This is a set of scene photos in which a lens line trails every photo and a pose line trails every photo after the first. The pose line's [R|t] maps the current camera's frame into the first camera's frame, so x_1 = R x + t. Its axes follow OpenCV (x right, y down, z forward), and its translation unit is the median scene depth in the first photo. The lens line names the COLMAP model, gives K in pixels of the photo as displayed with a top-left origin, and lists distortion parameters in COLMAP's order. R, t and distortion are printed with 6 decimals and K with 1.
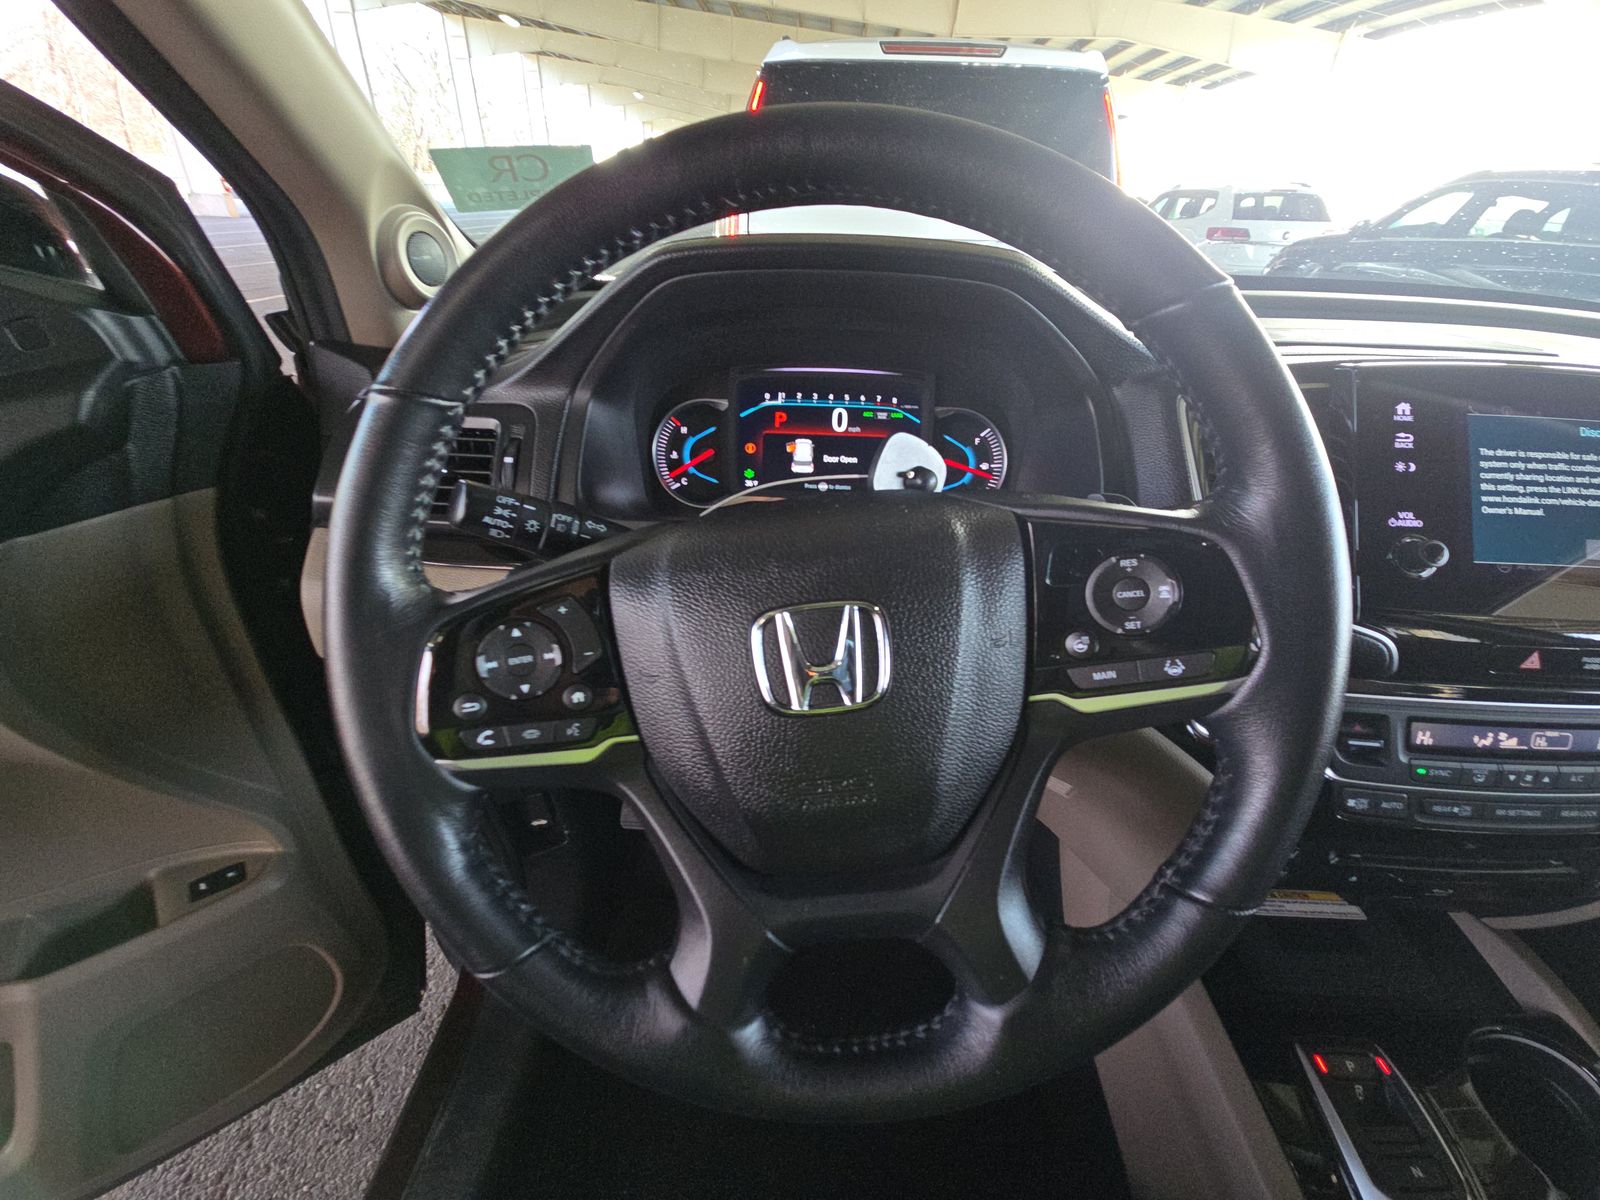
lens RADIAL K [[633.9, 0, 797.1], [0, 633.9, 605.3], [0, 0, 1]] dist [0.000790, 0.000098]
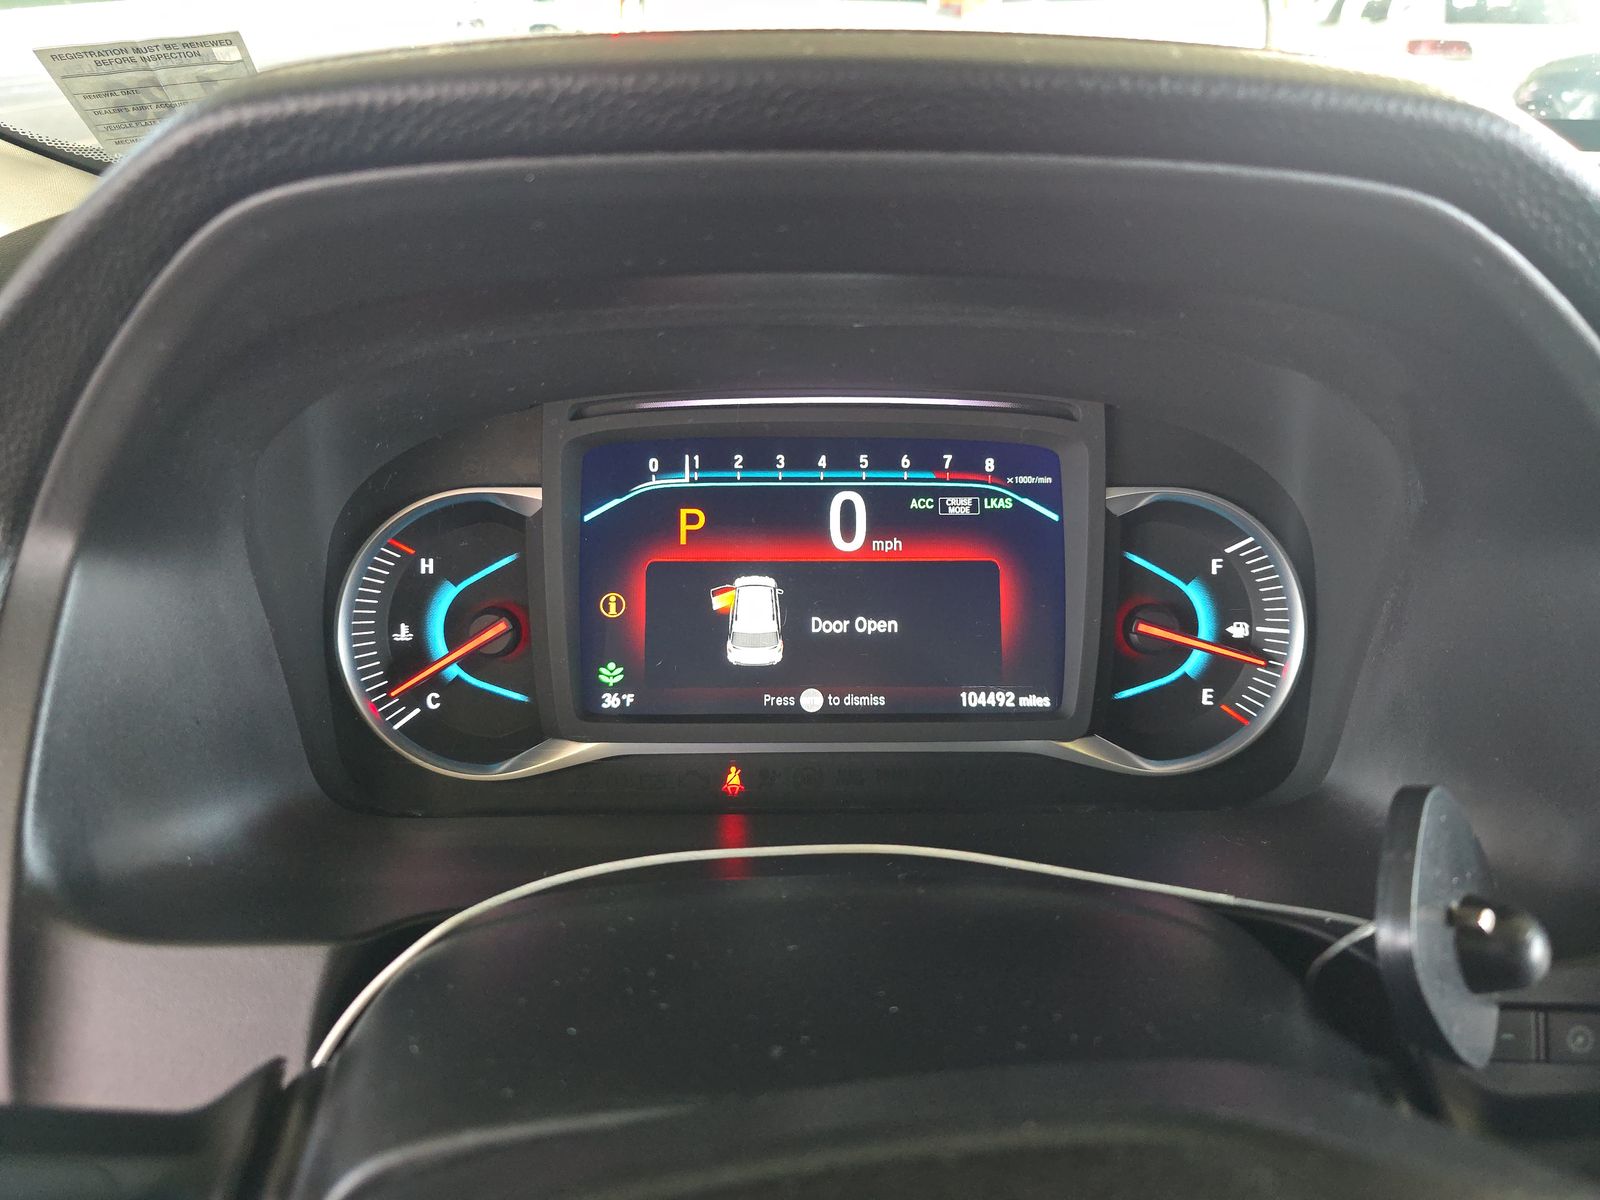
lens RADIAL K [[1074.8, 0, 800.2], [0, 1074.8, 594.9], [0, 0, 1]] dist [0.028492, -0.025623]
pose [[0.998429, -0.040259, 0.038962, 0.012355], [0.042963, 0.996533, -0.071241, -0.206163], [-0.035959, 0.072803, 0.996698, 0.370723]]
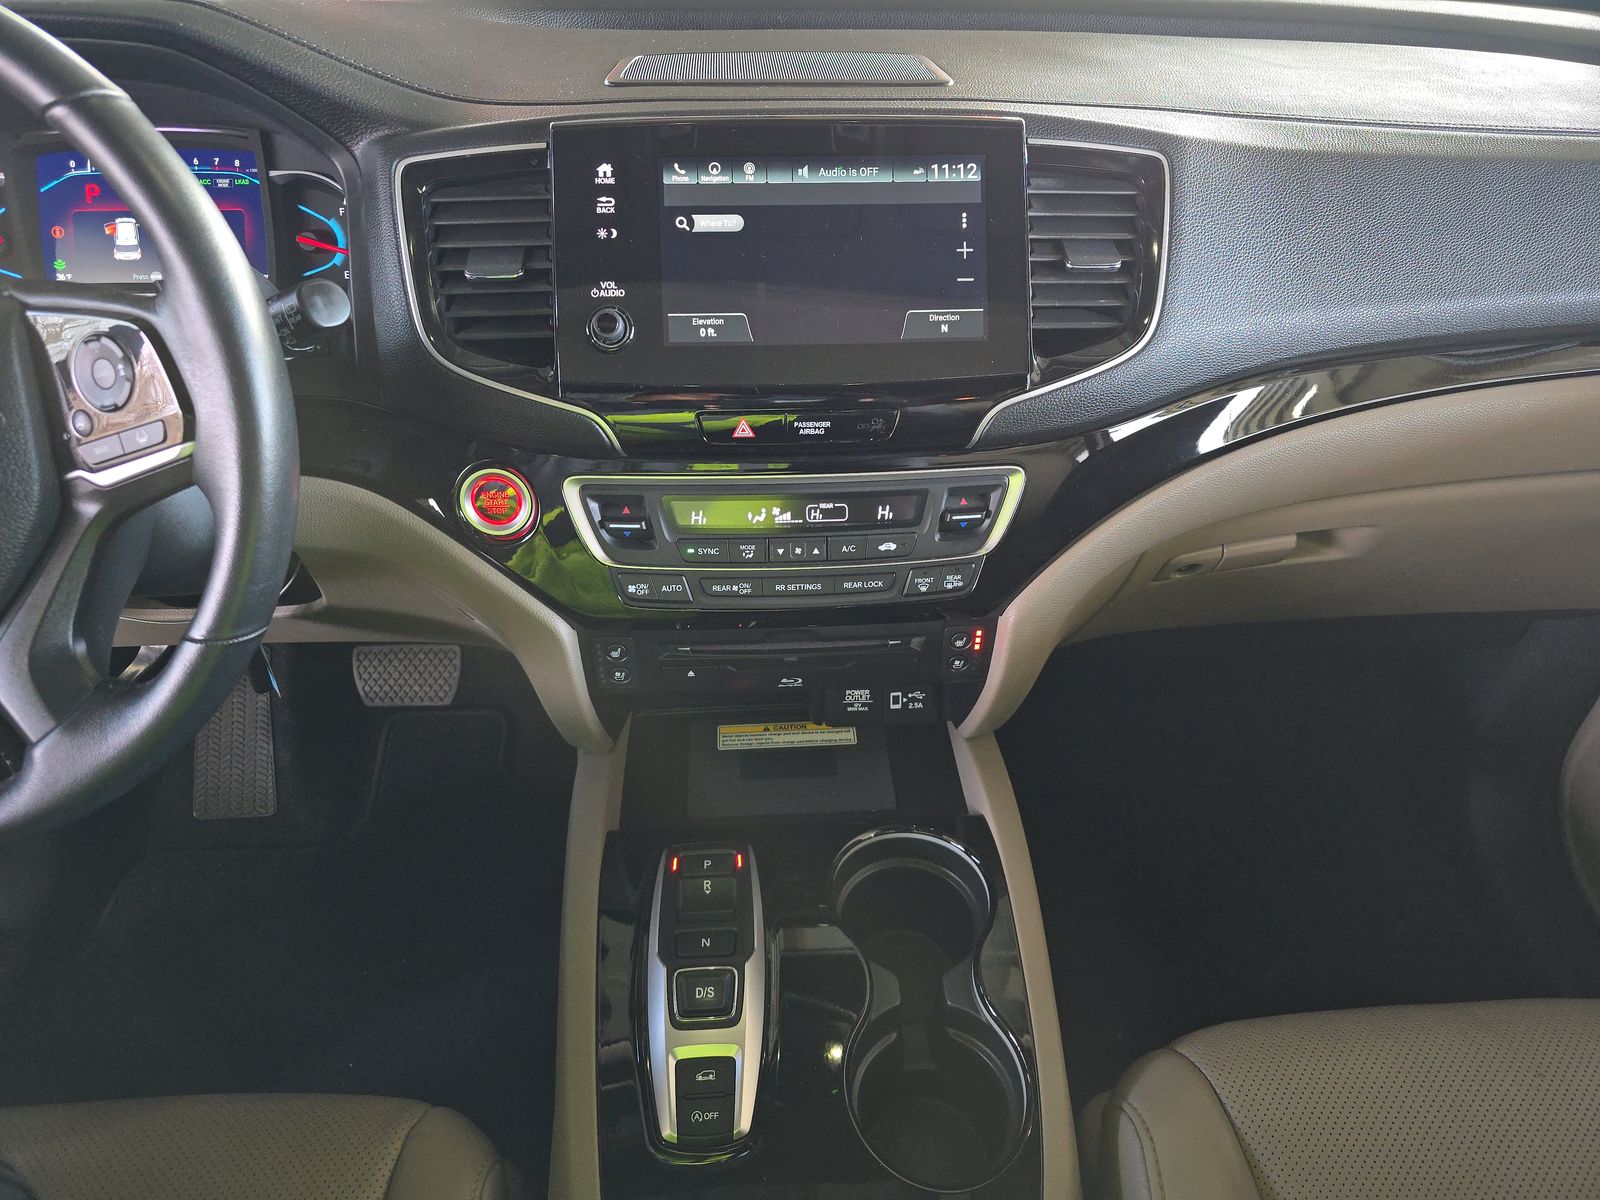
lens RADIAL K [[1074.8, 0, 803.5], [0, 1074.8, 608.7], [0, 0, 1]] dist [0.028492, -0.025623]
pose [[0.995526, -0.068822, 0.064739, 0.750171], [0.060066, 0.989871, 0.128637, 0.104547], [-0.072936, -0.124173, 0.989576, -0.487789]]
